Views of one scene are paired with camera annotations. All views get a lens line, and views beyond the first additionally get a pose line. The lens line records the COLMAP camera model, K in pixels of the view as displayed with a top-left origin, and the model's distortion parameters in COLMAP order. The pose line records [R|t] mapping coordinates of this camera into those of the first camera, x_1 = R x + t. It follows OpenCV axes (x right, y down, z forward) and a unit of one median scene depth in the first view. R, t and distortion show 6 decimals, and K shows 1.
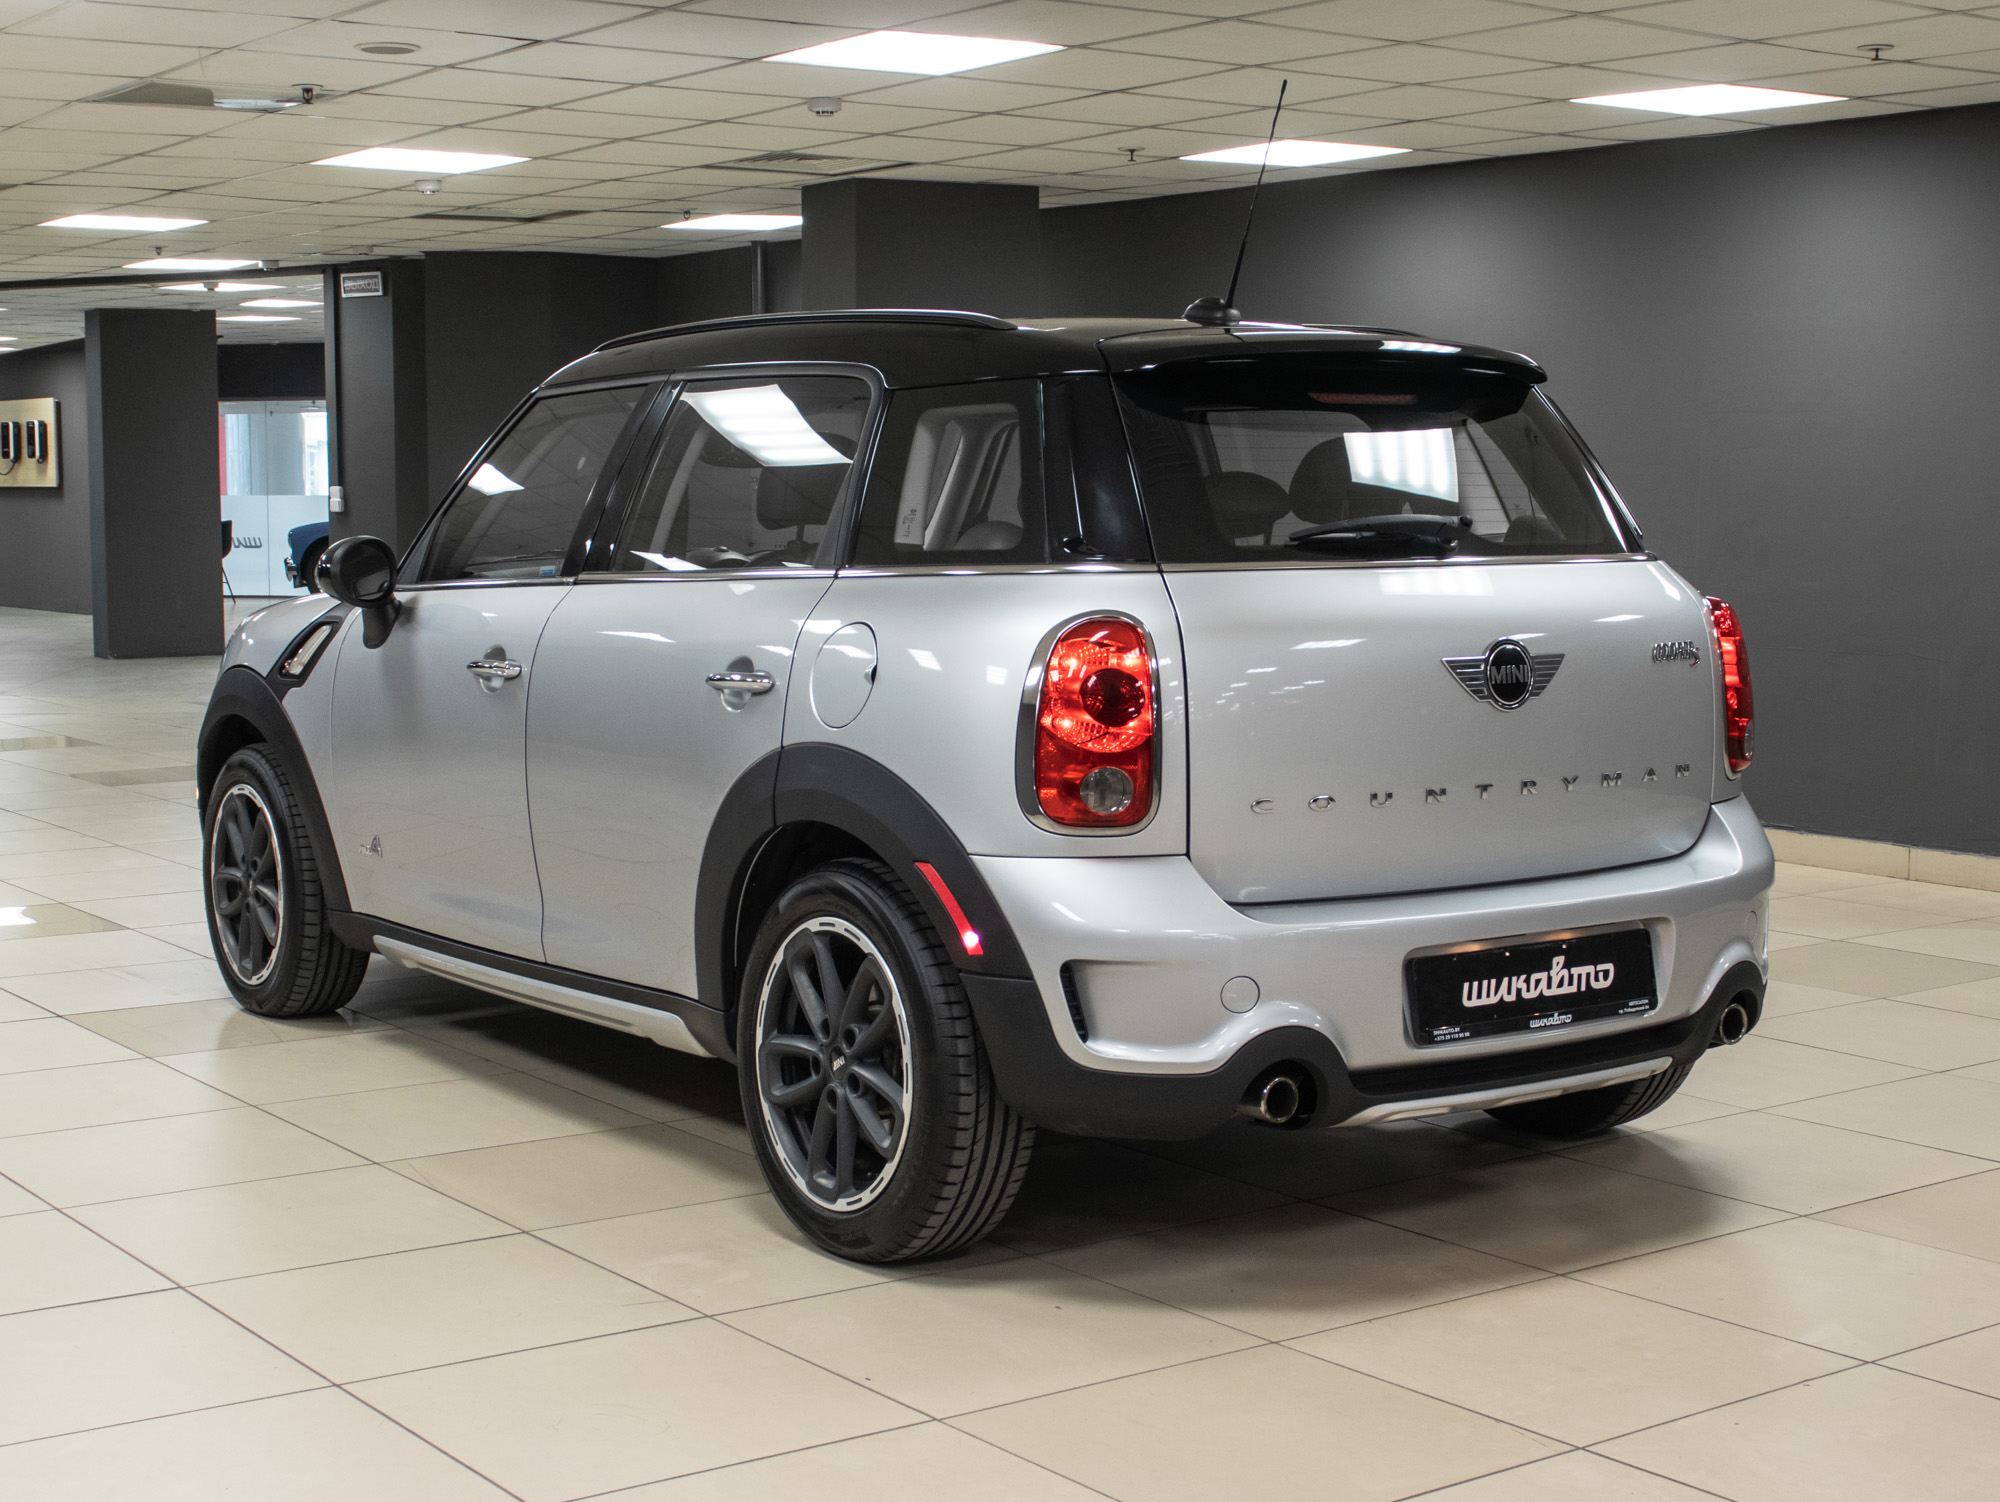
lens RADIAL K [[2793.8, 0, 978.2], [0, 2793.8, 753.9], [0, 0, 1]] dist [-0.032979, 0.000000]
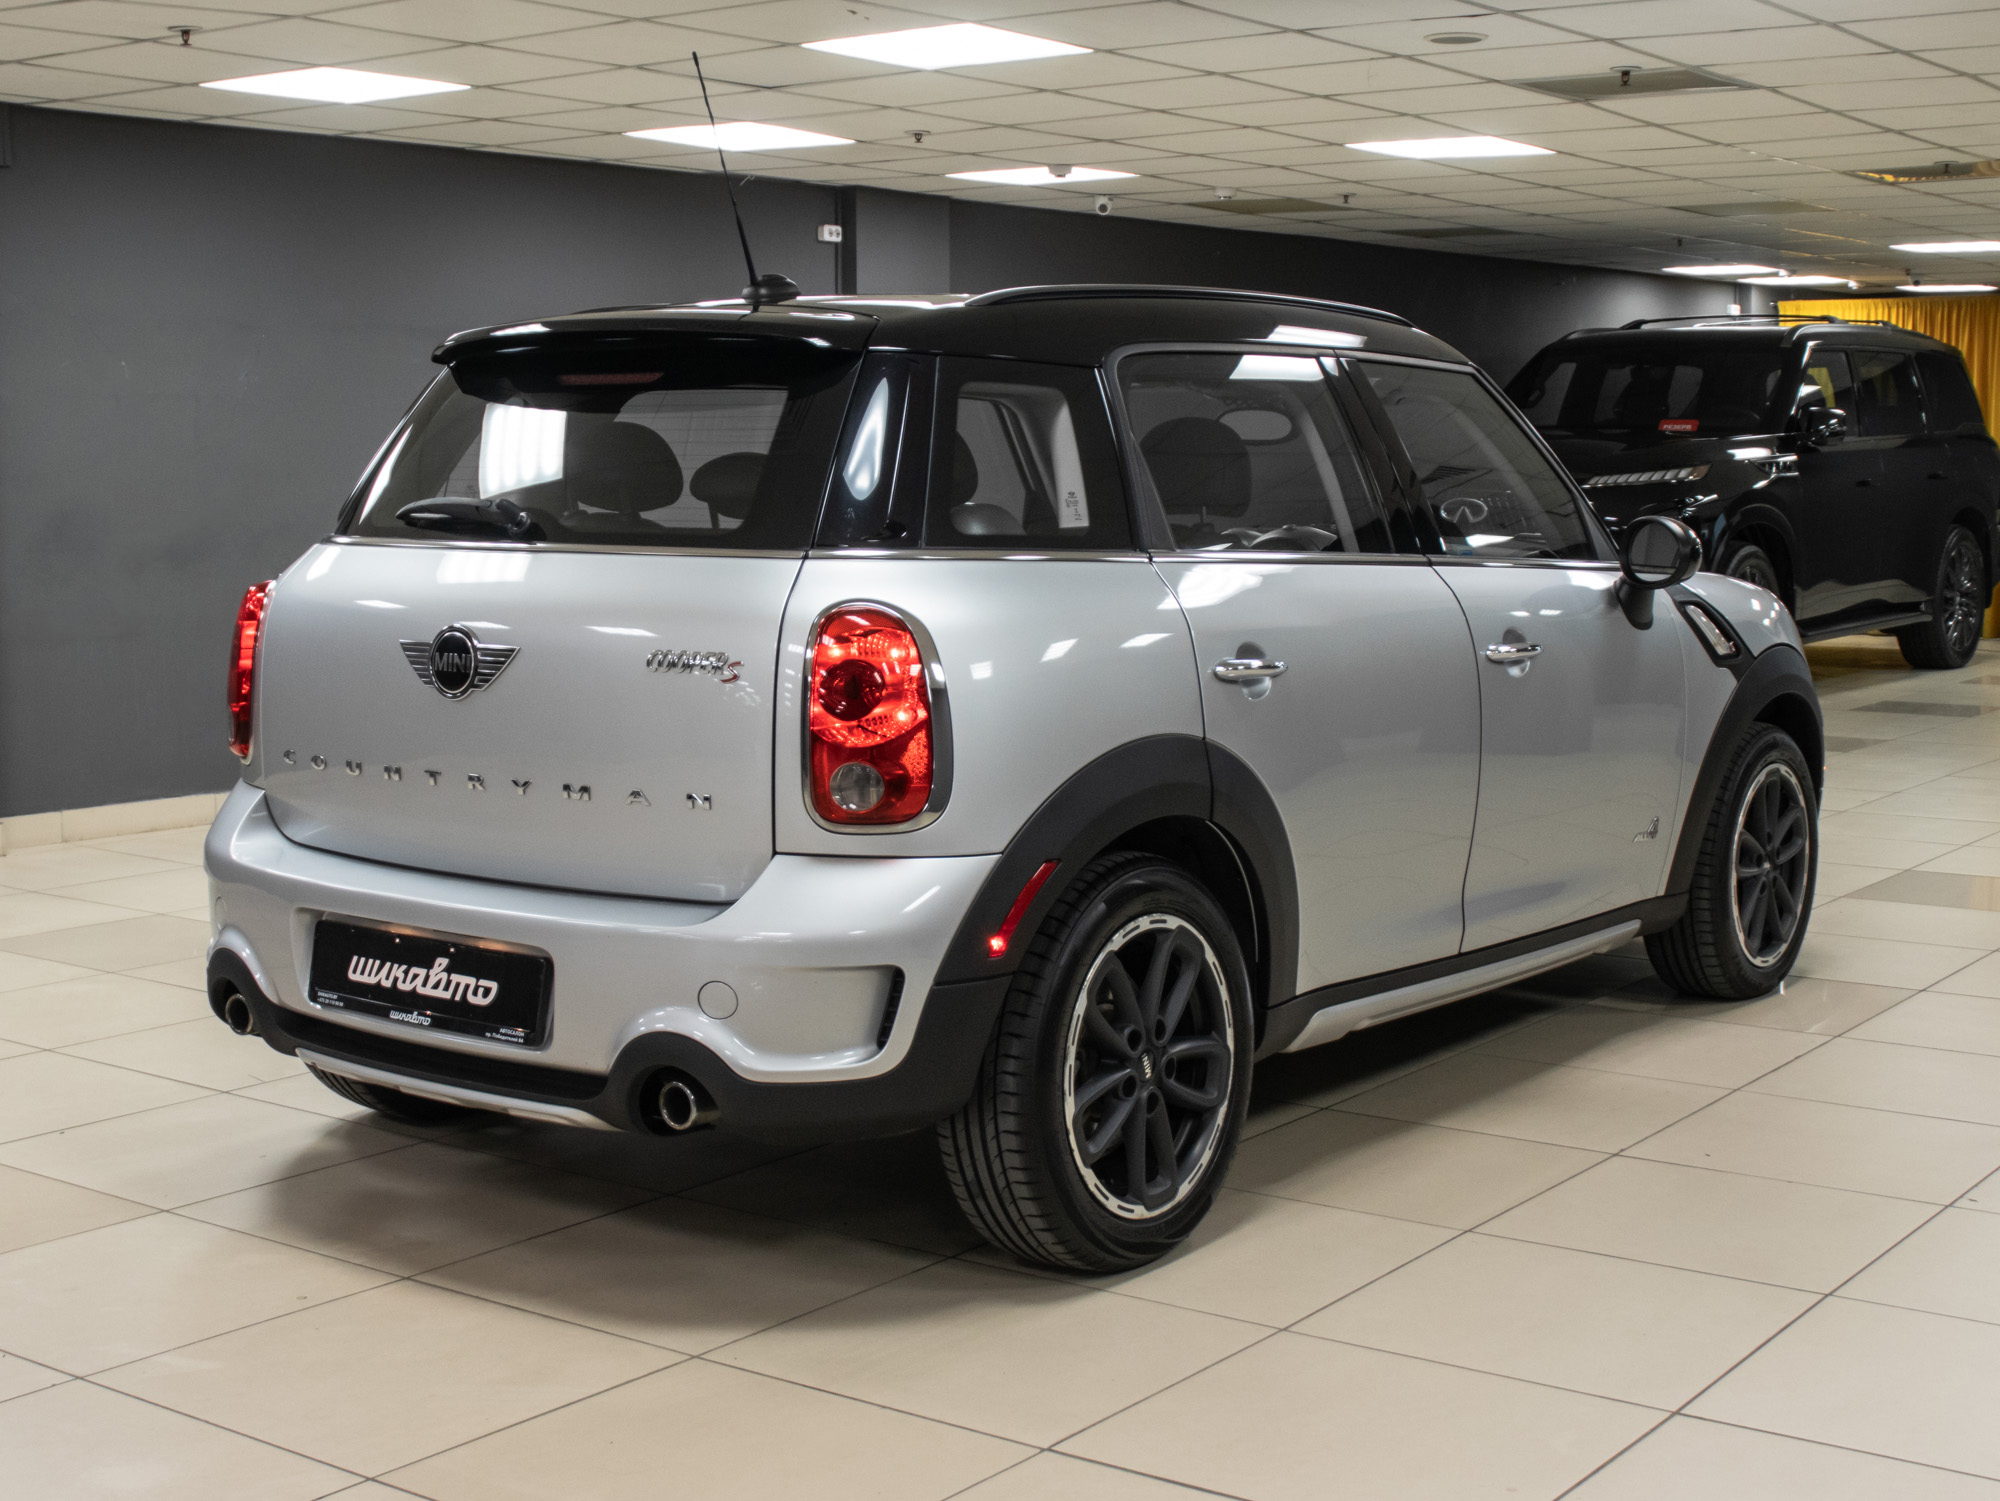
lens RADIAL K [[2793.8, 0, 983.3], [0, 2793.8, 746.5], [0, 0, 1]] dist [-0.032979, 0.000000]
pose [[0.294902, 0.098038, -0.950485, 1.165453], [-0.096583, 0.992686, 0.072425, -0.087057], [0.950634, 0.070442, 0.302214, 0.878058]]
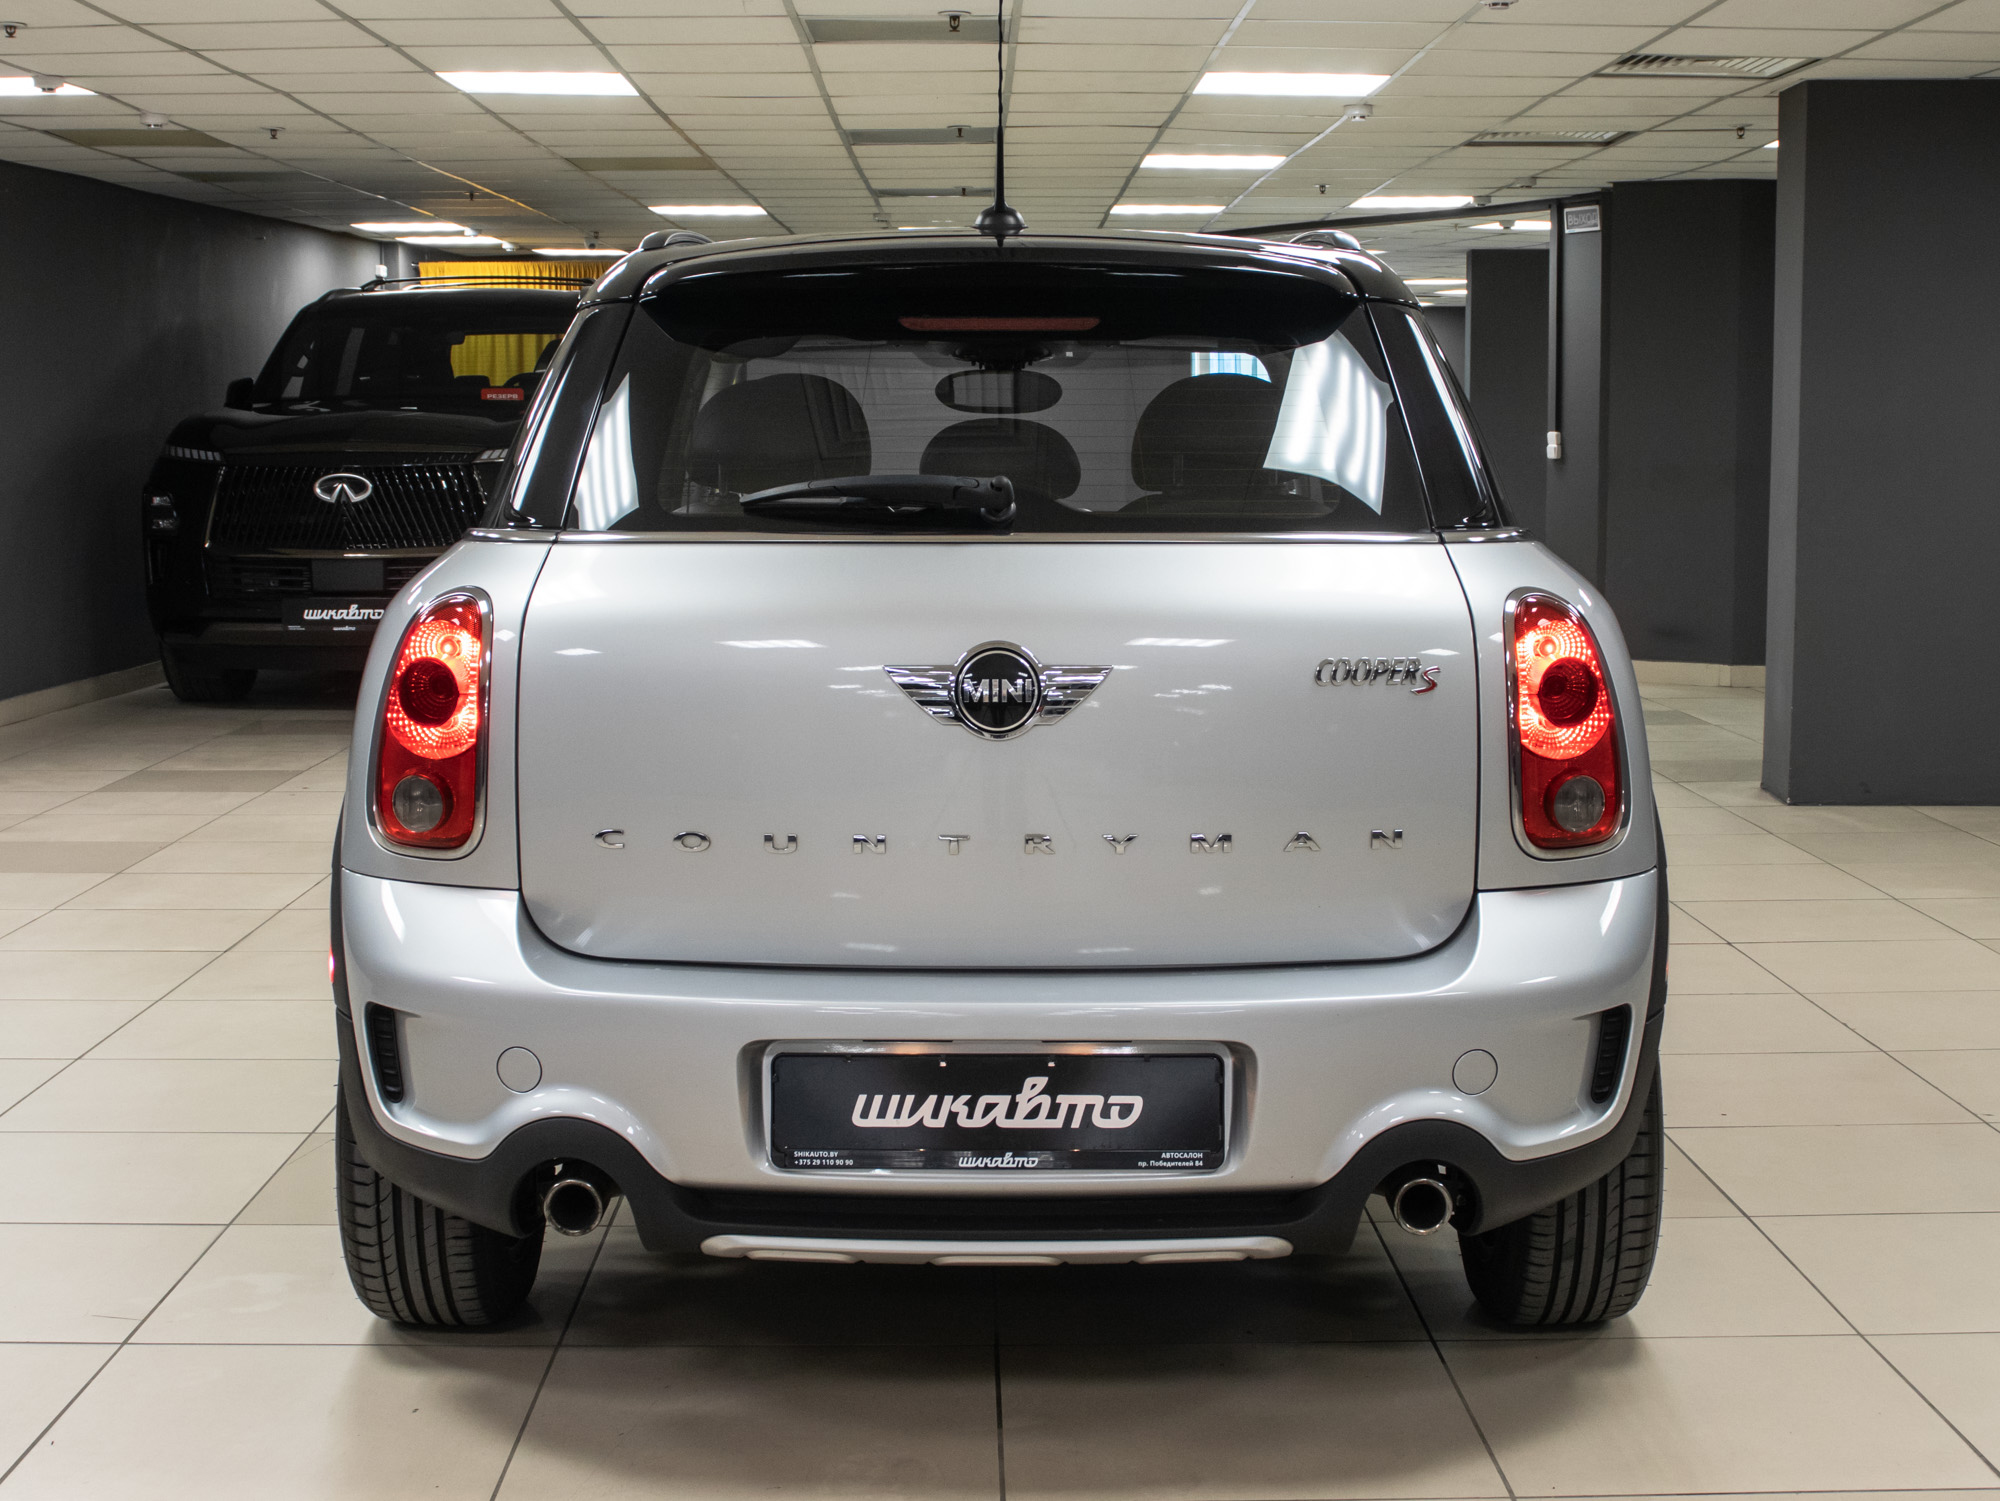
lens RADIAL K [[2793.8, 0, 998.8], [0, 2793.8, 749.3], [0, 0, 1]] dist [-0.032979, 0.000000]
pose [[0.821646, 0.063801, -0.566416, 0.610000], [-0.053527, 0.997961, 0.034764, -0.038732], [0.567479, 0.001755, 0.823386, 0.385120]]
